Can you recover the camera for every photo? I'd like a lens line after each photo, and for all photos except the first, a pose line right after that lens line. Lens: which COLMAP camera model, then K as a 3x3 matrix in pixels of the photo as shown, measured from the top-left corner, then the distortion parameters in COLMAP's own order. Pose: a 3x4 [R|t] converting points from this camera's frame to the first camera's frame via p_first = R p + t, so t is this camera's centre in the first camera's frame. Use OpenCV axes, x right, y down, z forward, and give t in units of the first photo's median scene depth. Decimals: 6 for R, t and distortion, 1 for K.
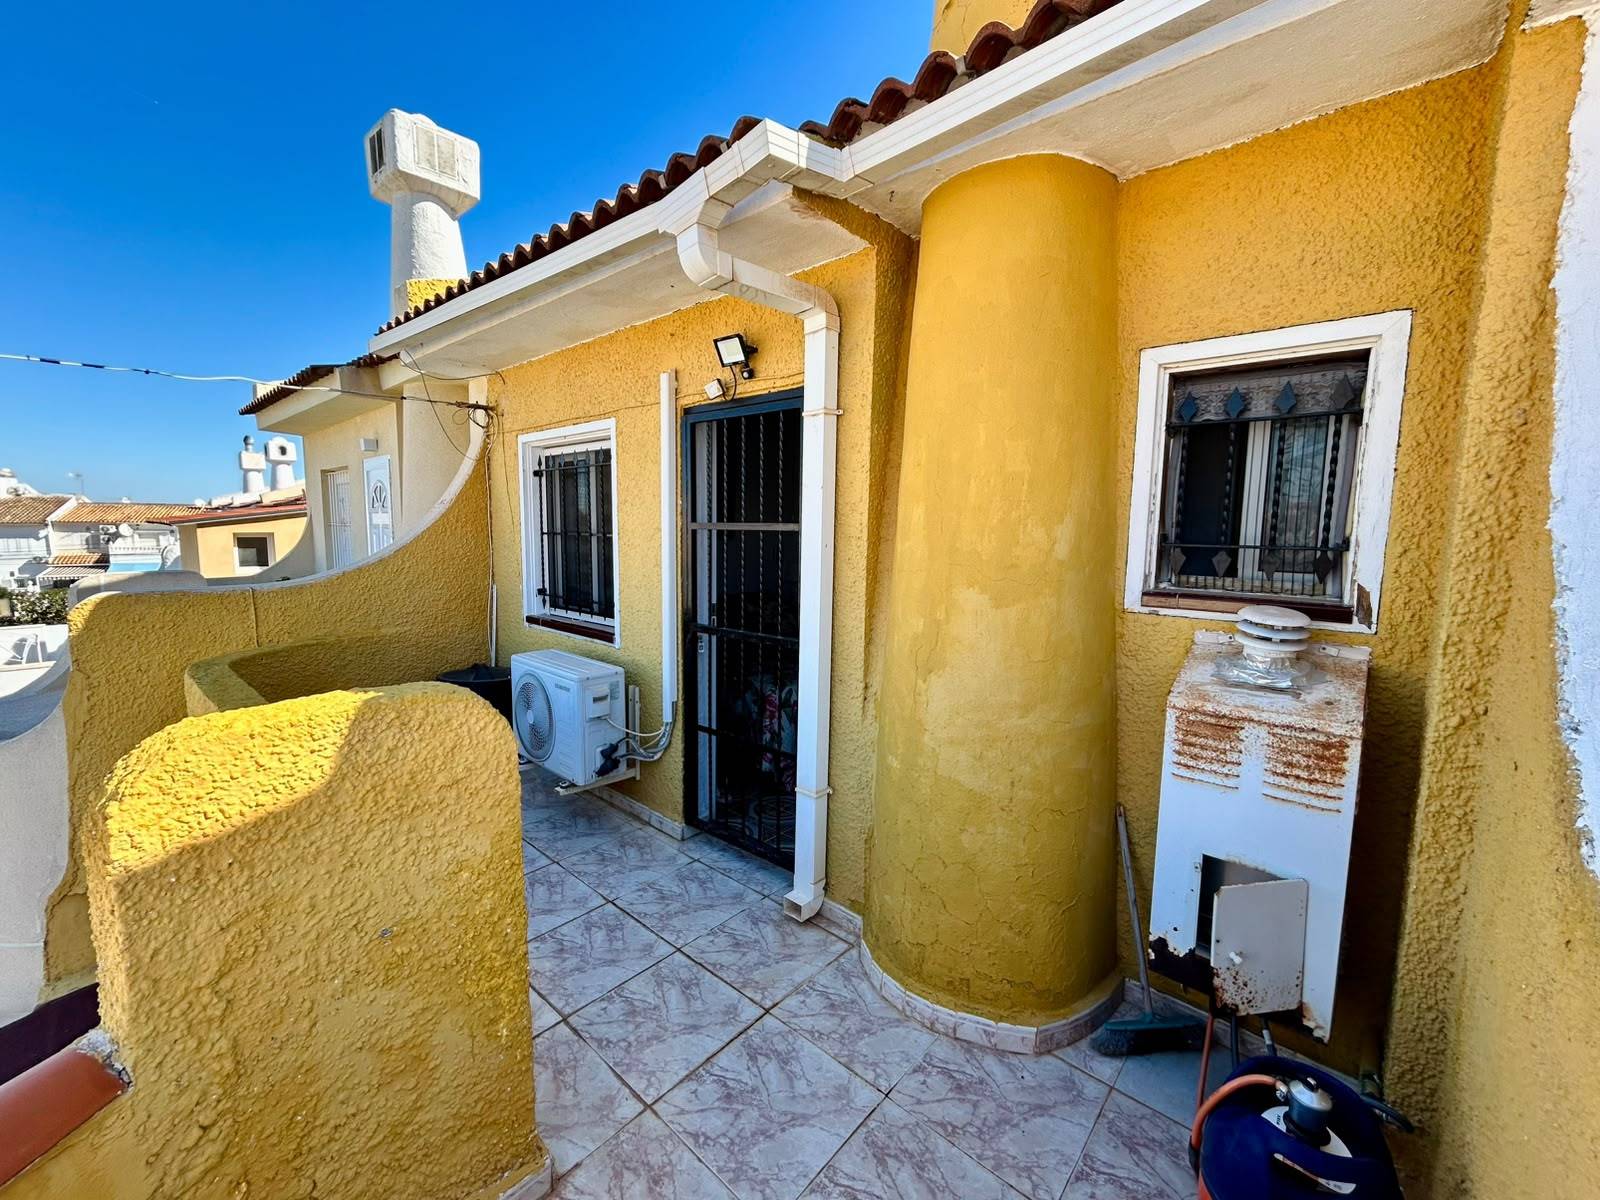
lens RADIAL K [[648.5, 0, 800.2], [0, 648.5, 597.8], [0, 0, 1]] dist [-0.000795, 0.000741]
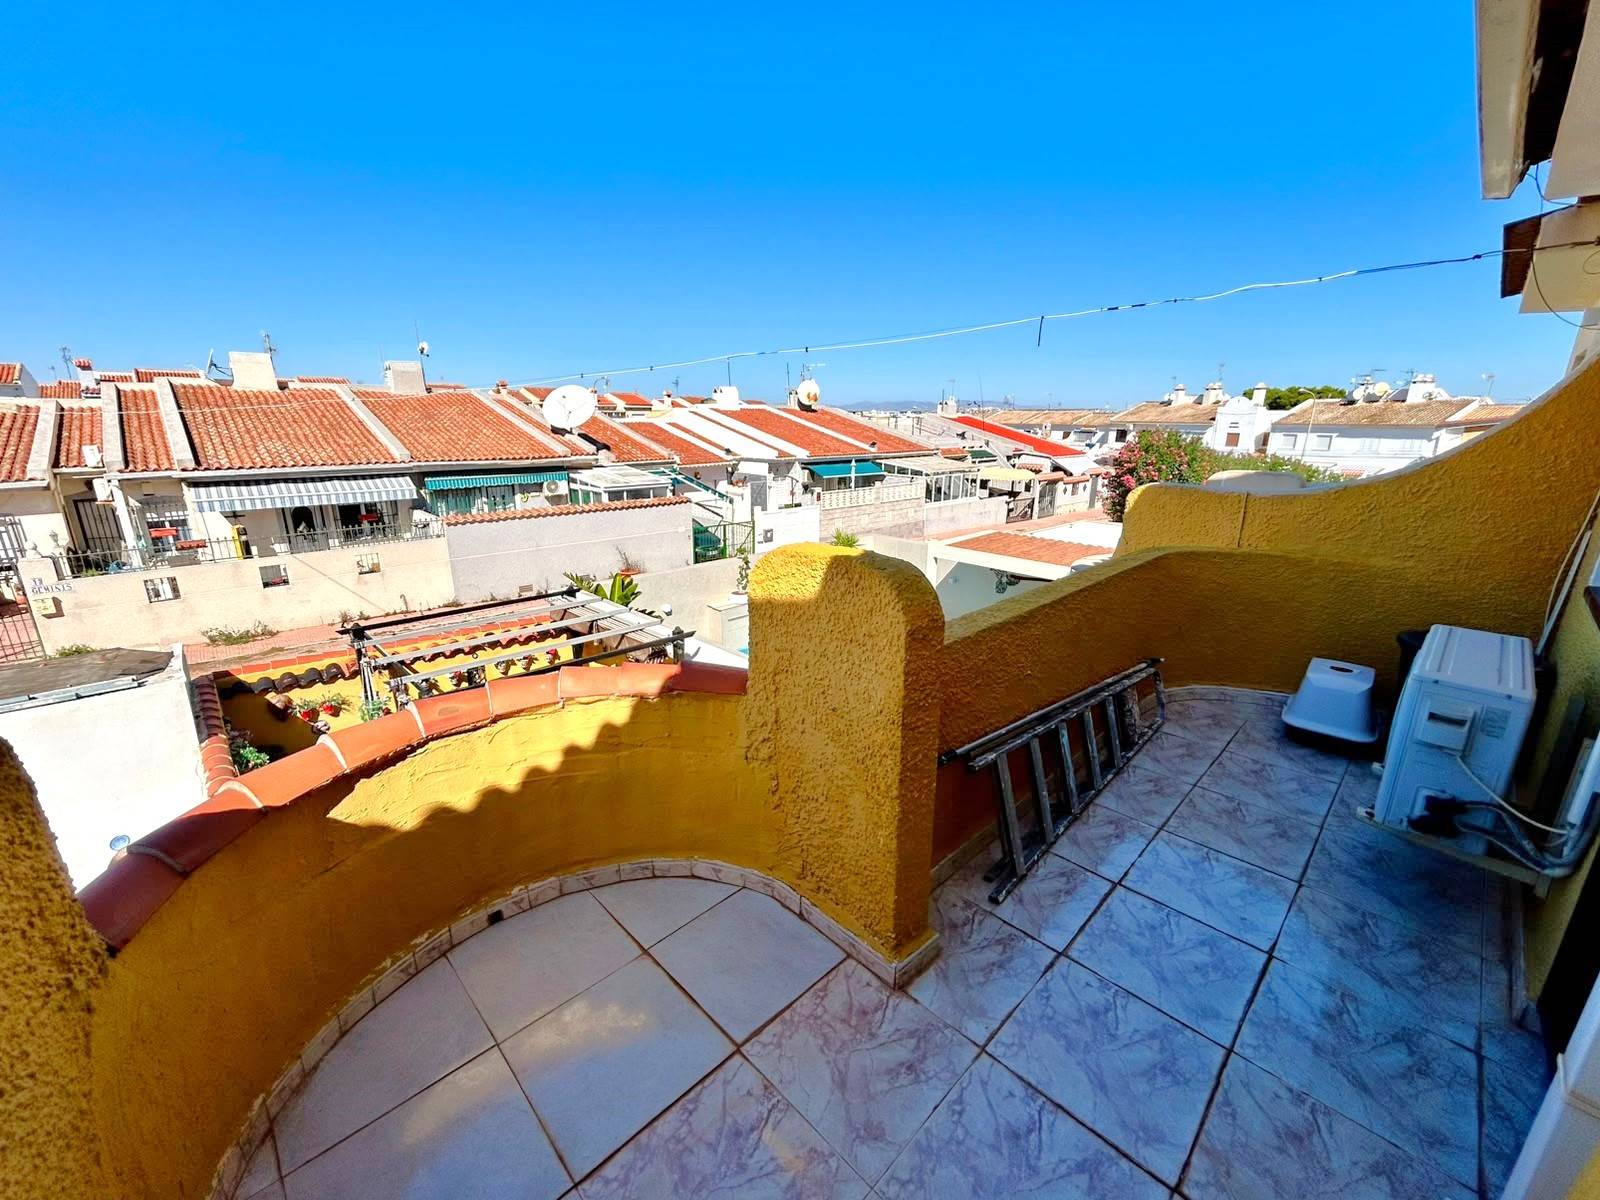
lens RADIAL K [[648.5, 0, 798.7], [0, 648.5, 599.5], [0, 0, 1]] dist [-0.000795, 0.000741]
pose [[-0.073160, 0.260198, -0.962780, 0.413003], [-0.115194, 0.956701, 0.267309, -0.068848], [0.990645, 0.130463, -0.040019, 0.507605]]
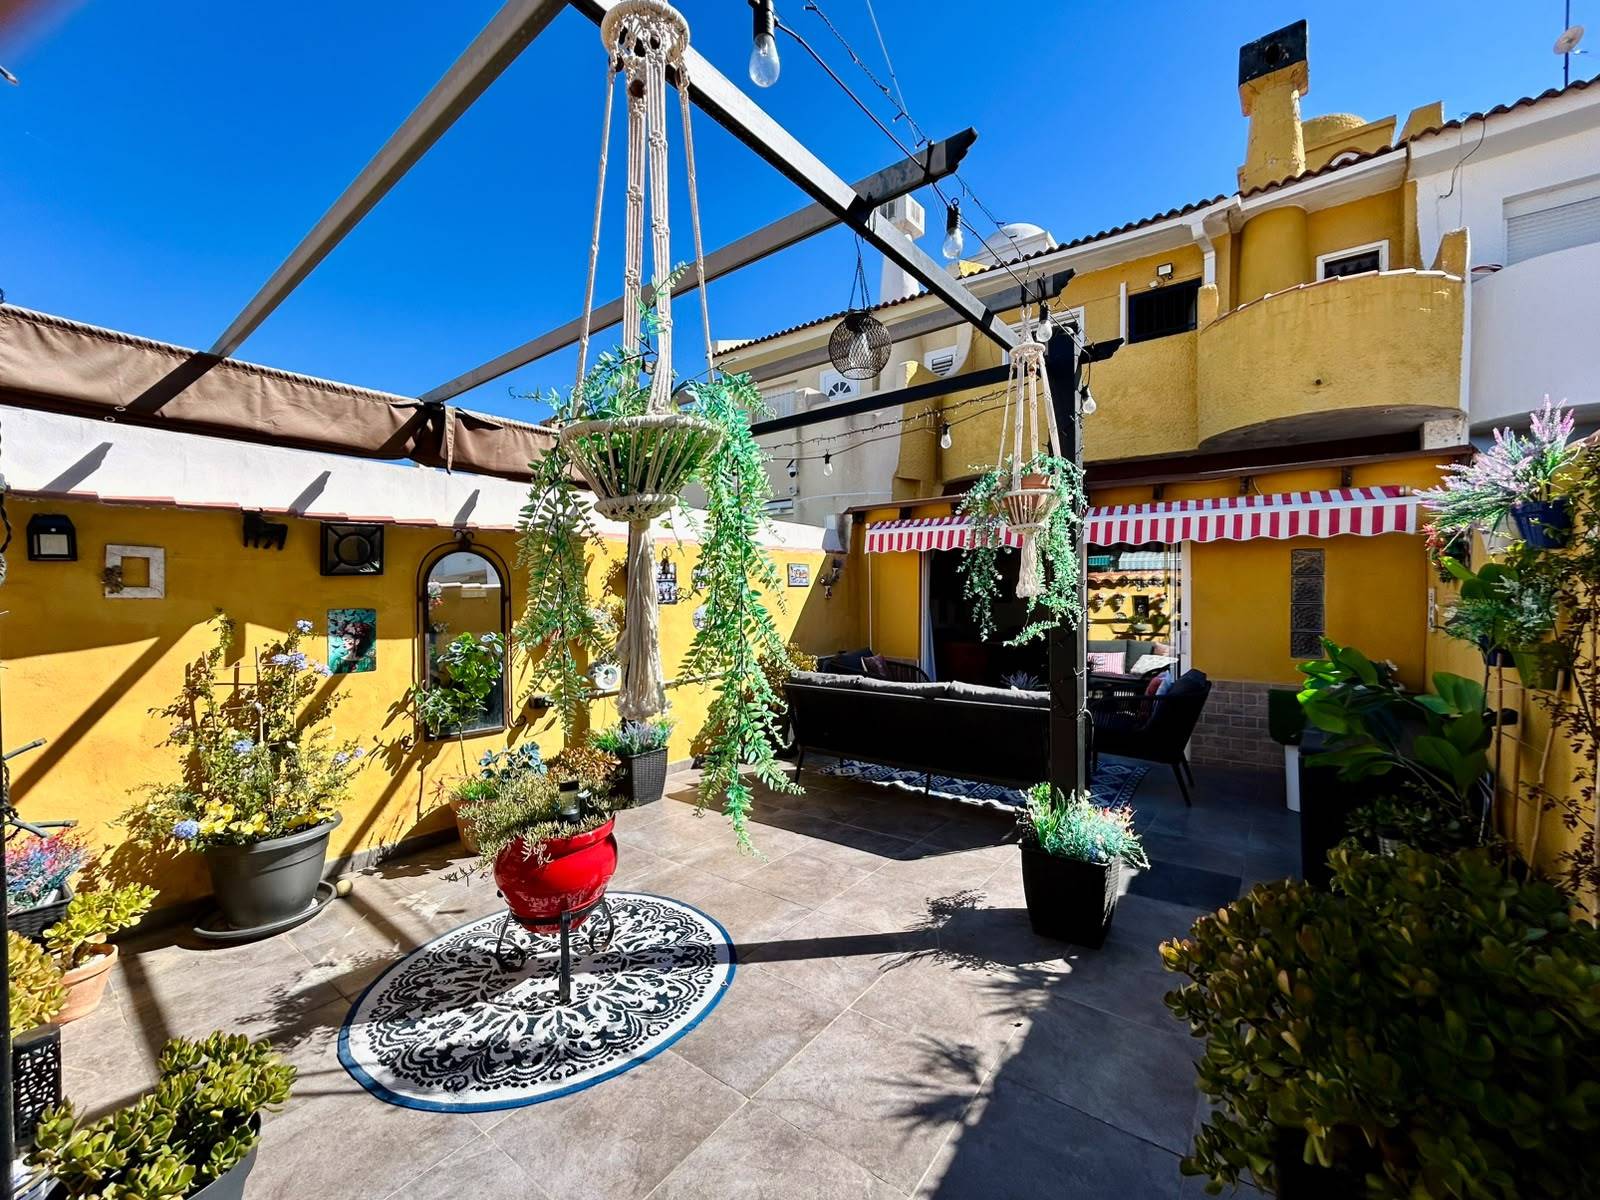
lens RADIAL K [[648.5, 0, 798.8], [0, 648.5, 596.6], [0, 0, 1]] dist [-0.000795, 0.000741]
pose [[0.998360, -0.011604, 0.056061, -2.259933], [0.017140, 0.994909, -0.099309, 1.585308], [-0.054623, 0.100107, 0.993476, -1.974963]]
